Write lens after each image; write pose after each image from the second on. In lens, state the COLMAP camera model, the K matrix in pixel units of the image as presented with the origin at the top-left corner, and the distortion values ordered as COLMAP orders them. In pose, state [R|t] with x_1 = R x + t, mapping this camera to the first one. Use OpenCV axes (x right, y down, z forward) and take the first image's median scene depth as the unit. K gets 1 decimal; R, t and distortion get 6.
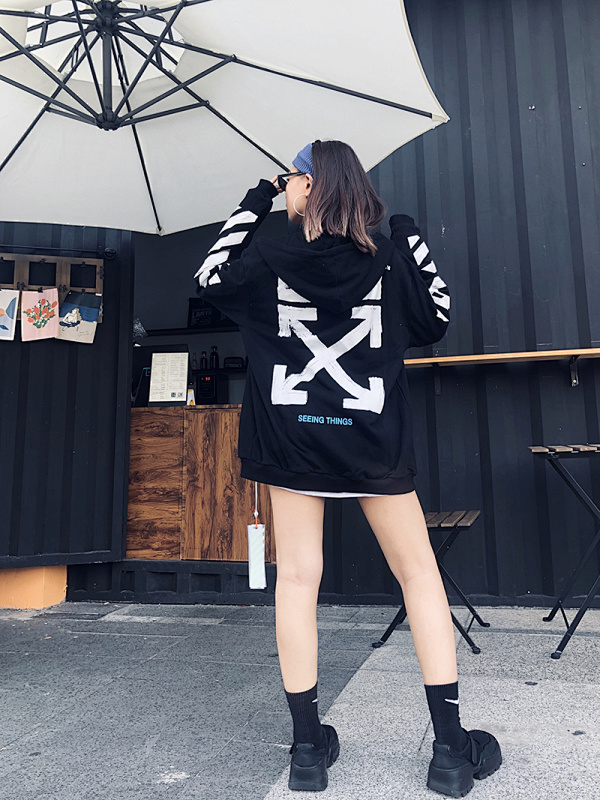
lens RADIAL K [[643.5, 0, 314.5], [0, 643.5, 324.3], [0, 0, 1]] dist [-0.002759, 0.006899]
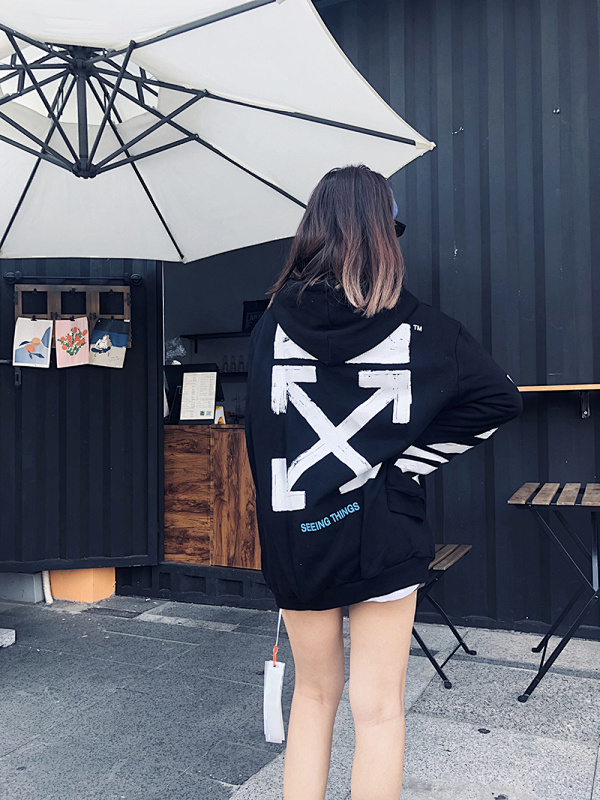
lens RADIAL K [[615.2, 0, 316.0], [0, 615.2, 392.5], [0, 0, 1]] dist [0.005197, -0.004976]
pose [[0.990303, -0.000470, -0.138923, 0.114129], [0.020470, 0.989573, 0.142571, -0.069109], [0.137407, -0.144032, 0.979987, 0.040295]]
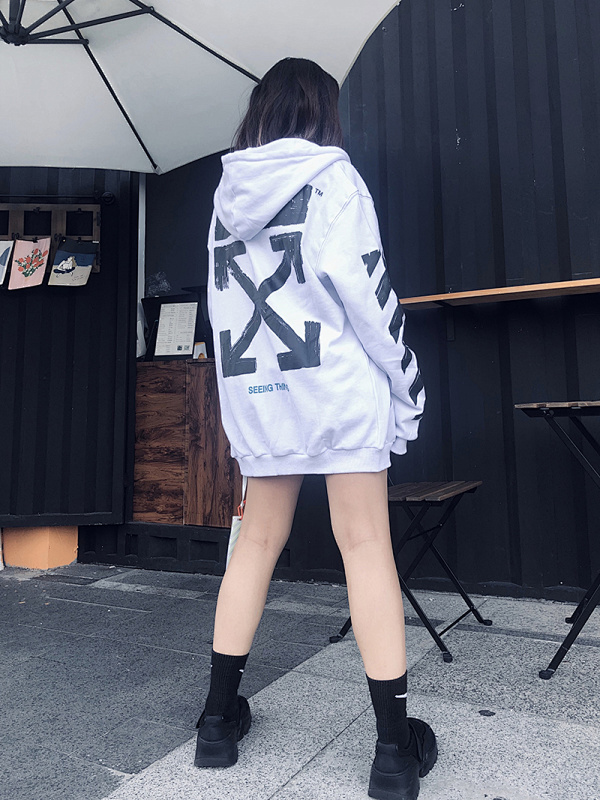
lens RADIAL K [[652.0, 0, 312.2], [0, 652.0, 312.0], [0, 0, 1]] dist [0.006059, -0.000743]
pose [[0.979627, -0.026204, -0.199111, 0.165836], [0.034646, 0.998637, 0.039033, 0.029917], [0.197816, -0.045137, 0.979199, 0.129302]]
